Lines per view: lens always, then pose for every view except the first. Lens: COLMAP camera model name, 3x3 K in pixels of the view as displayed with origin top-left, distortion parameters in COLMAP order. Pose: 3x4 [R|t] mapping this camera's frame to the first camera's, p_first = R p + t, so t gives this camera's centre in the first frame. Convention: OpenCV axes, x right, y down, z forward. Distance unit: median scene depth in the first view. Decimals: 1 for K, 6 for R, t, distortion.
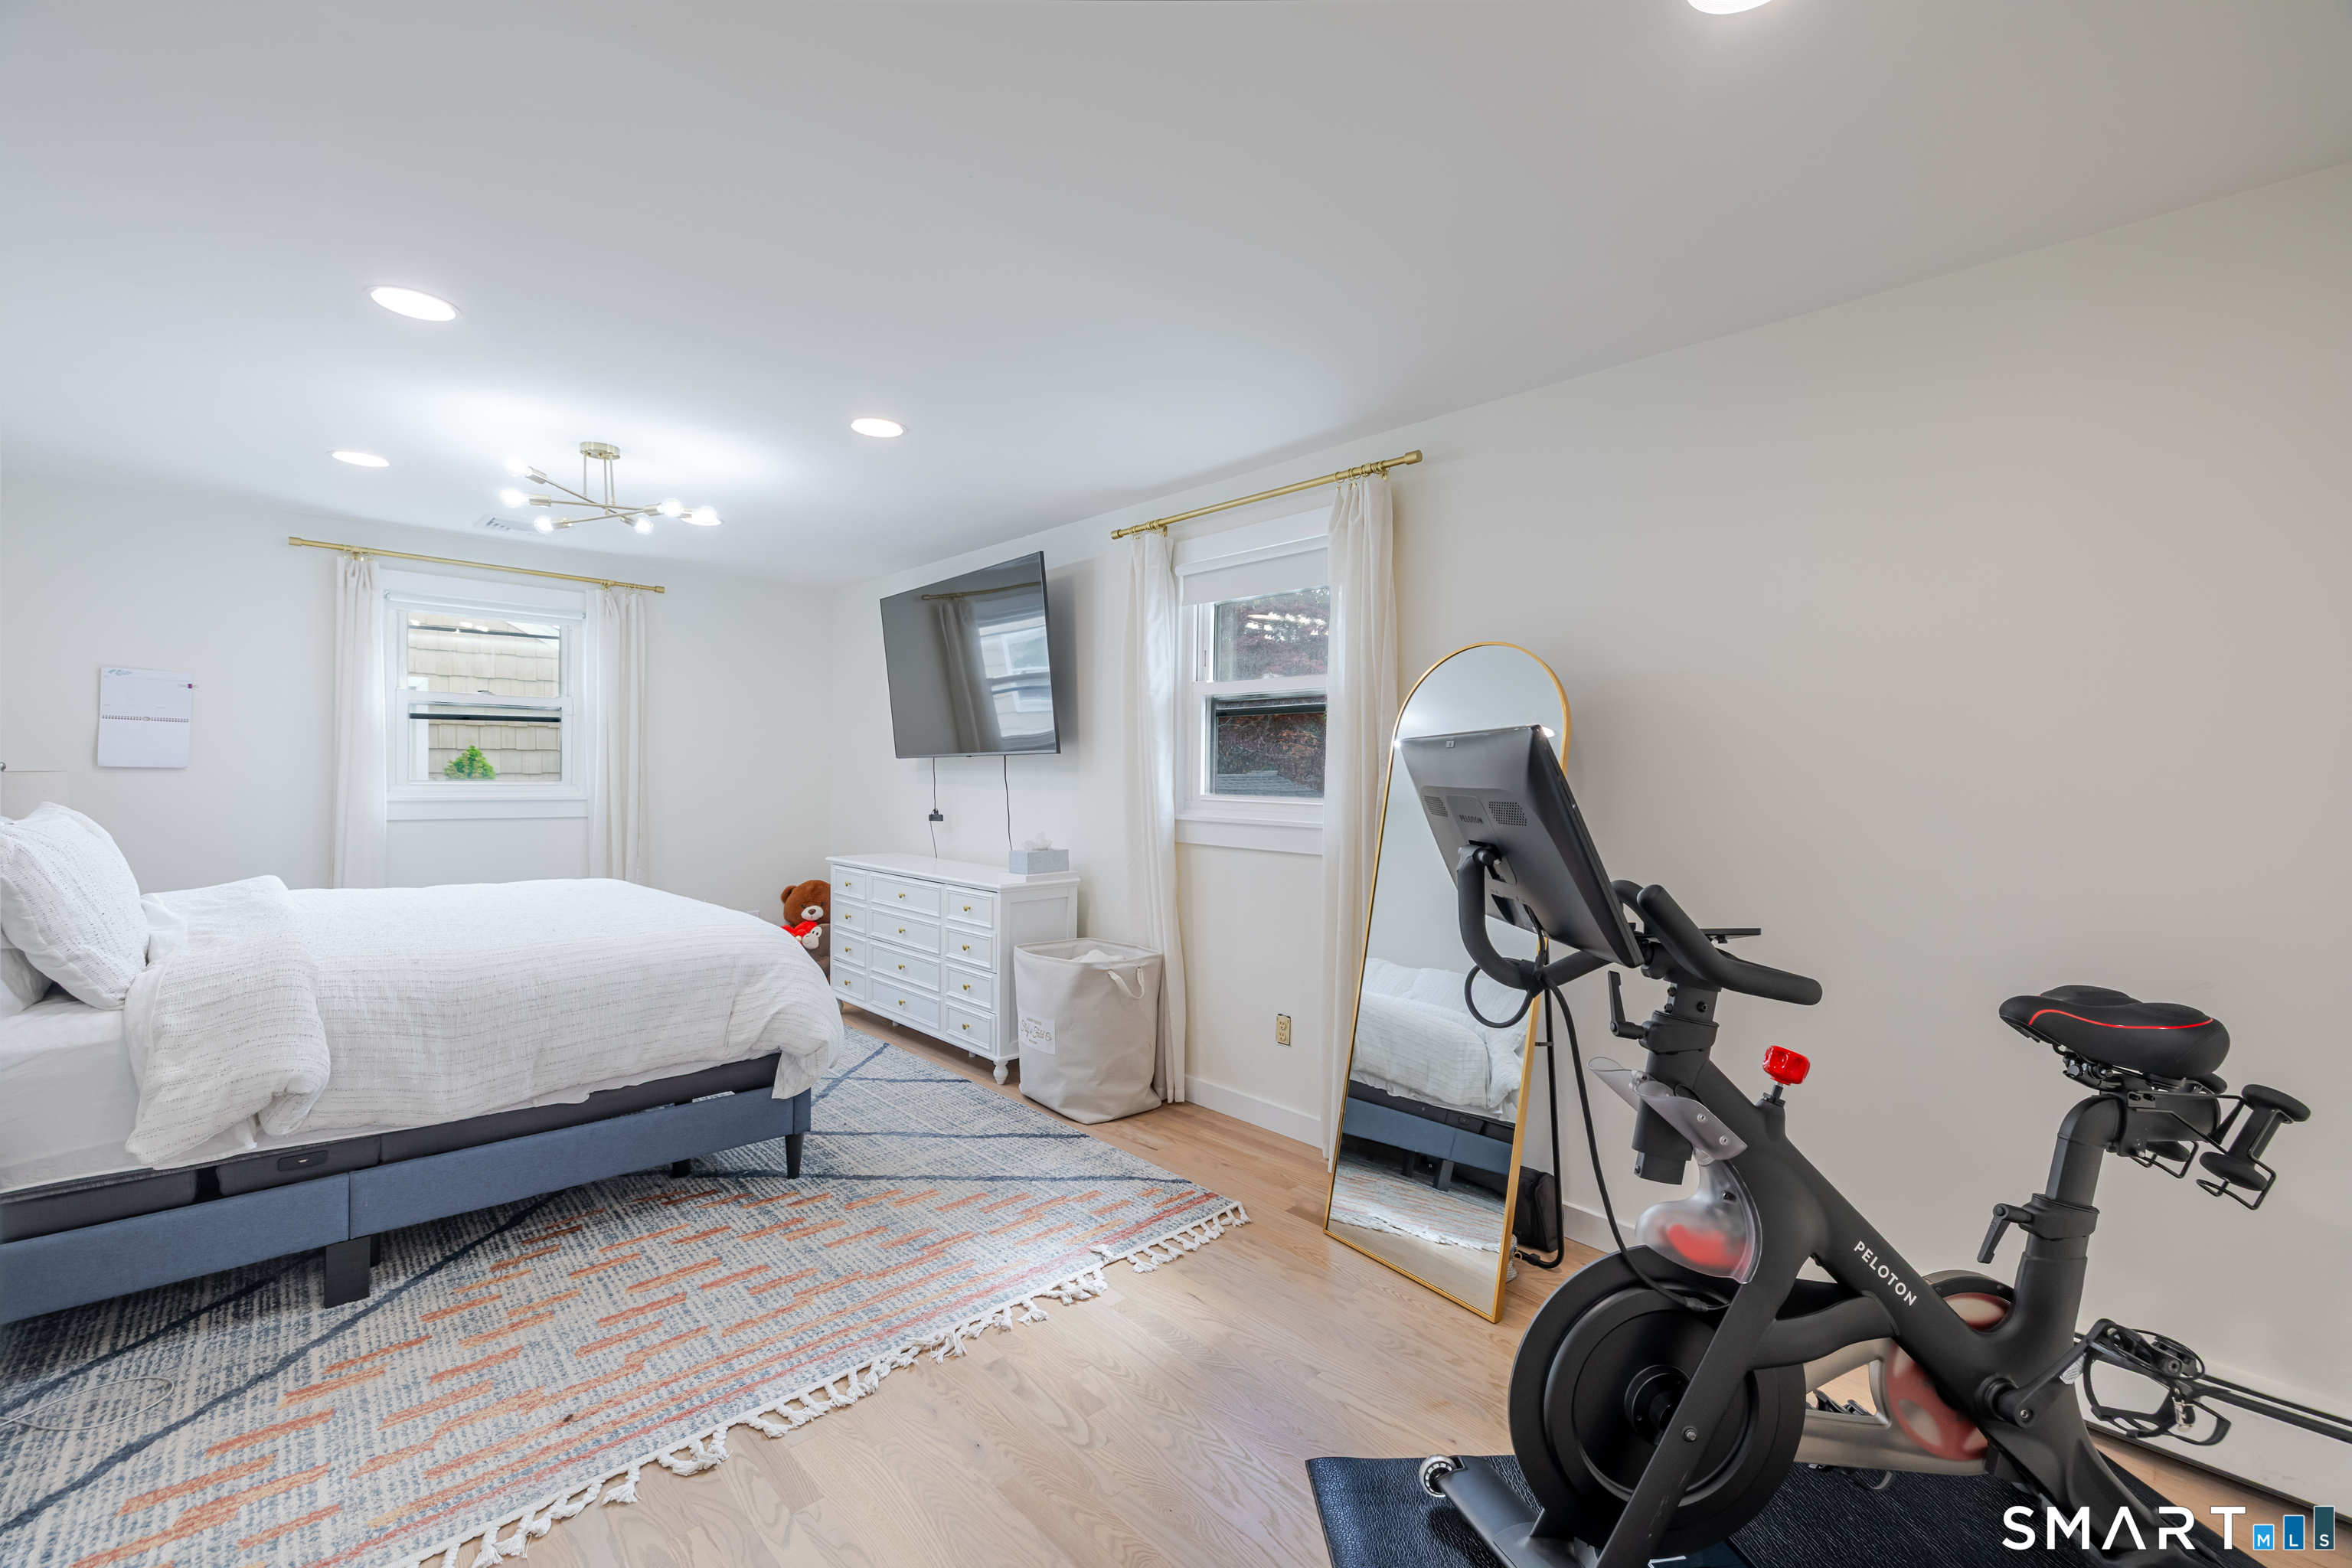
lens RADIAL K [[982.3, 0, 1172.1], [0, 982.3, 778.8], [0, 0, 1]] dist [-0.000037, -0.000335]
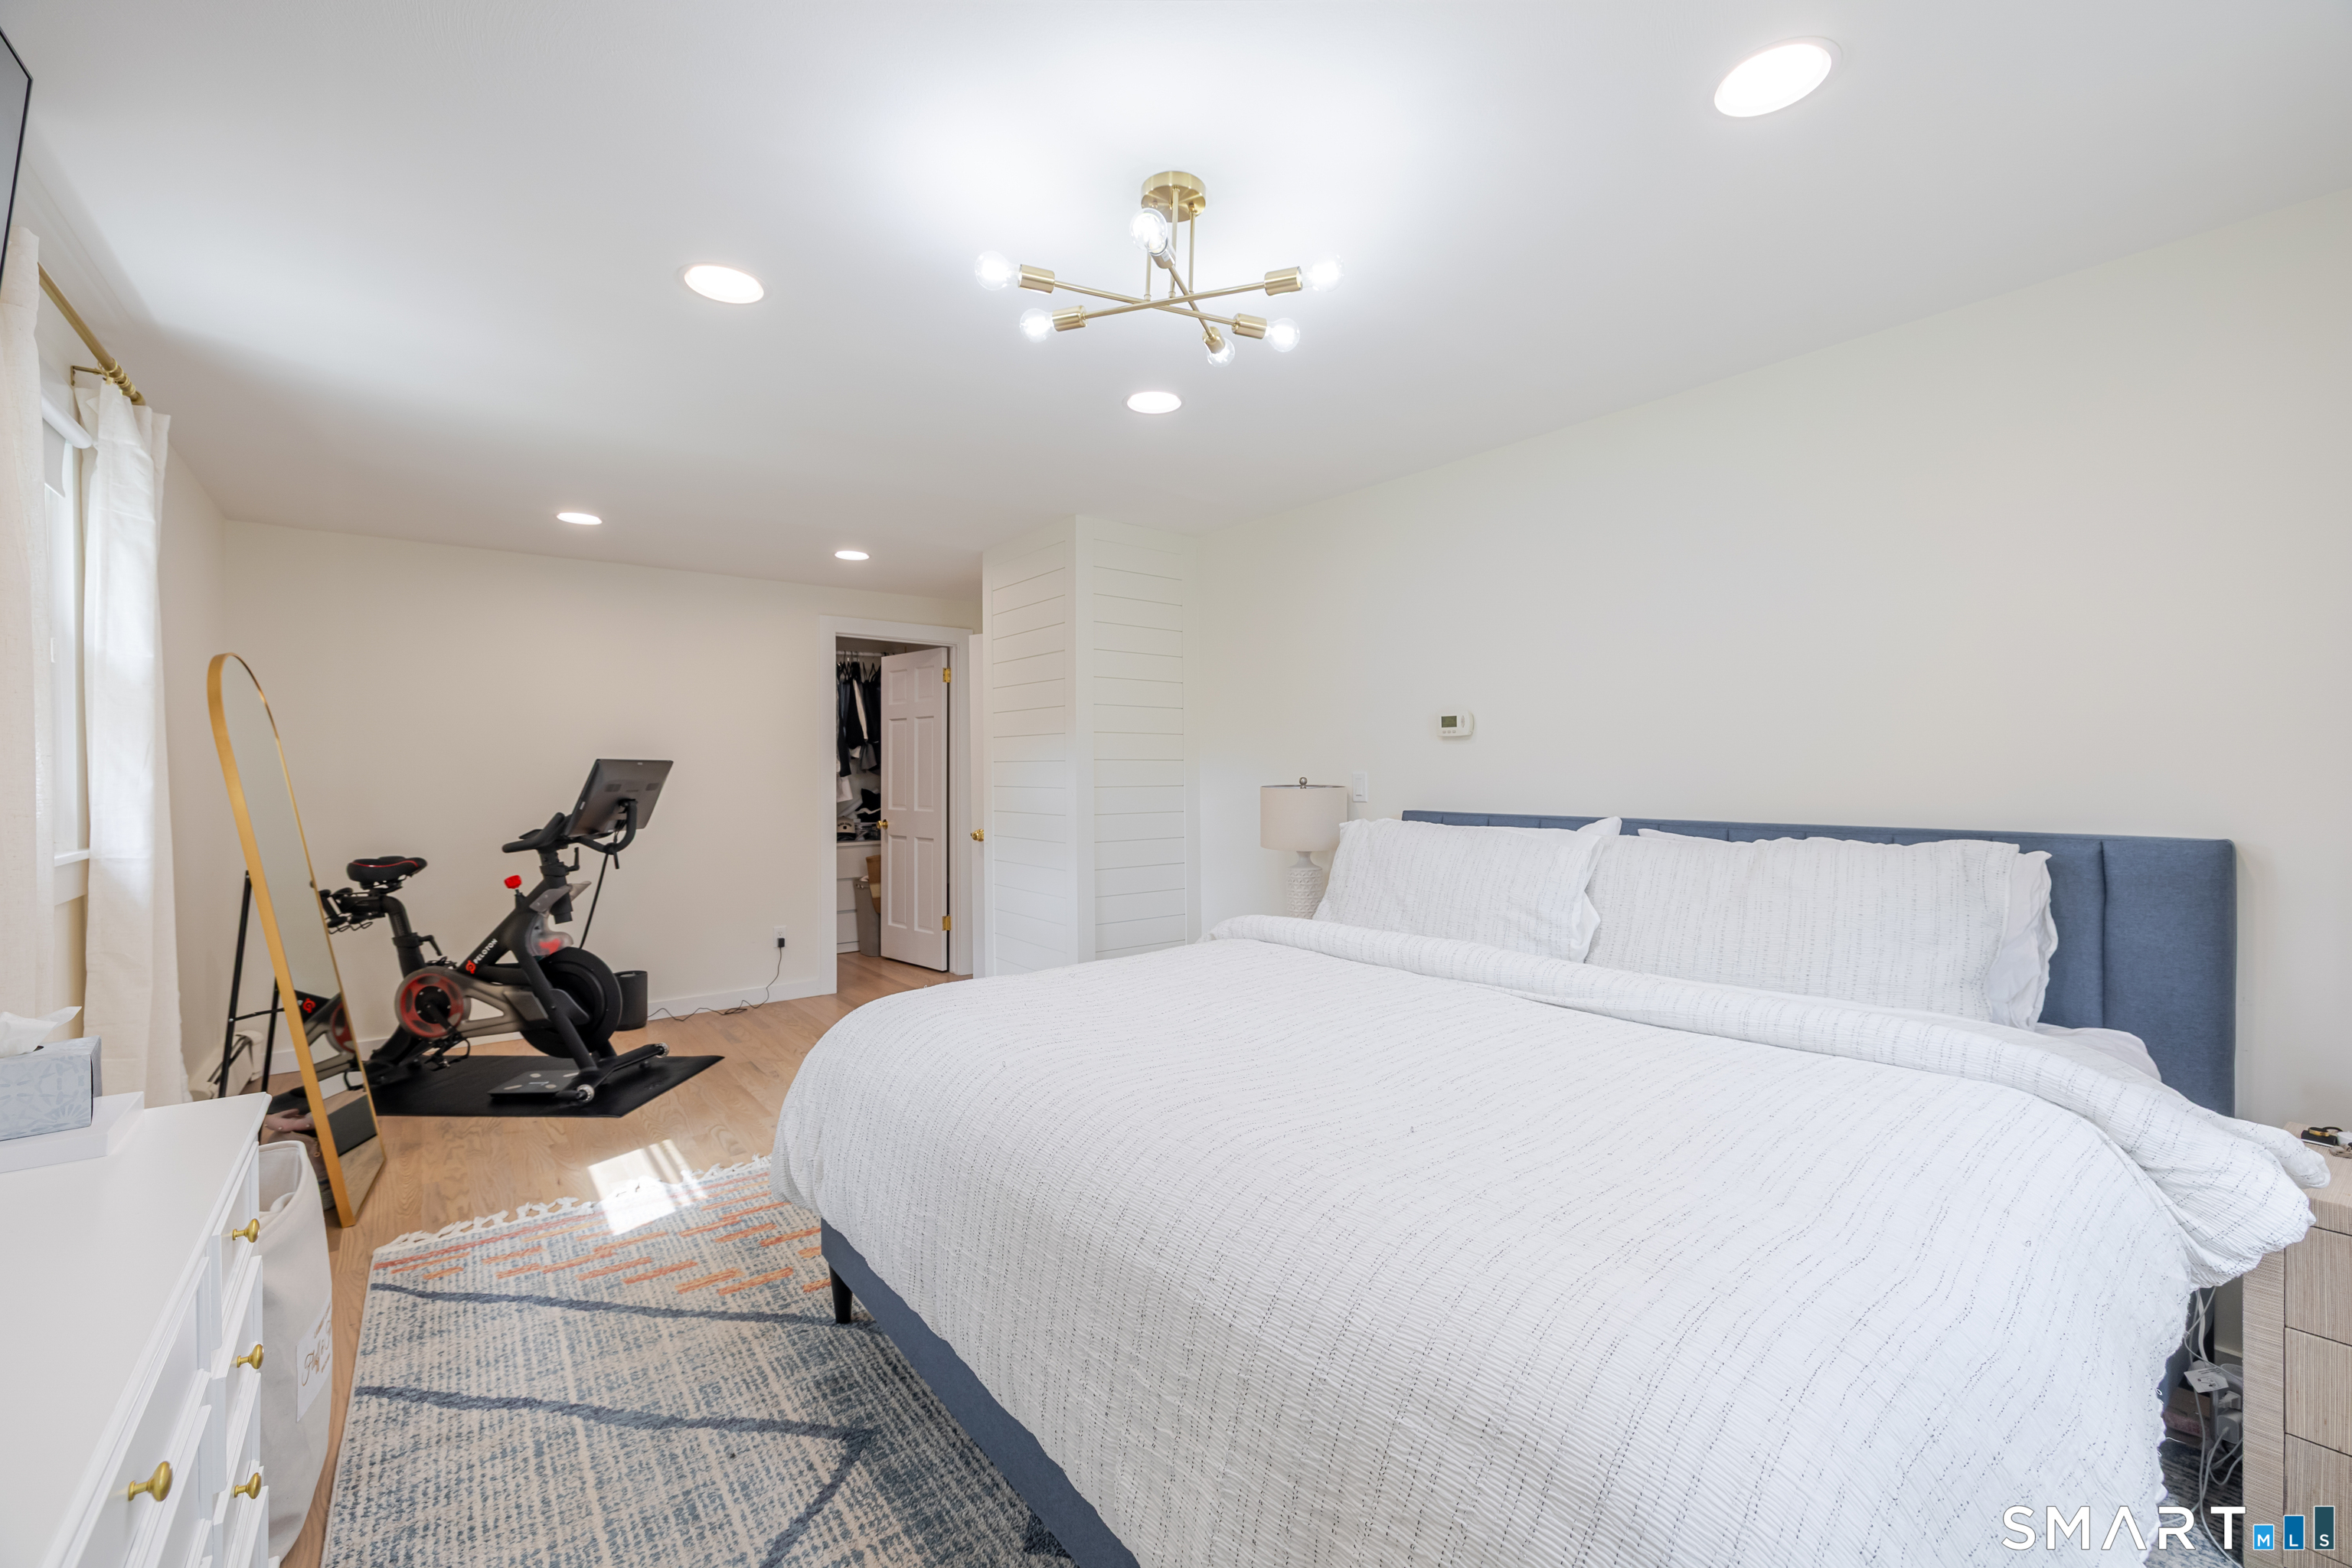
lens RADIAL K [[982.3, 0, 1172.1], [0, 982.3, 778.8], [0, 0, 1]] dist [-0.000037, -0.000335]
pose [[-0.995047, -0.006248, 0.099210, -0.720635], [-0.005374, 0.999944, 0.009076, -0.015448], [-0.099261, 0.008498, -0.995025, 1.752405]]
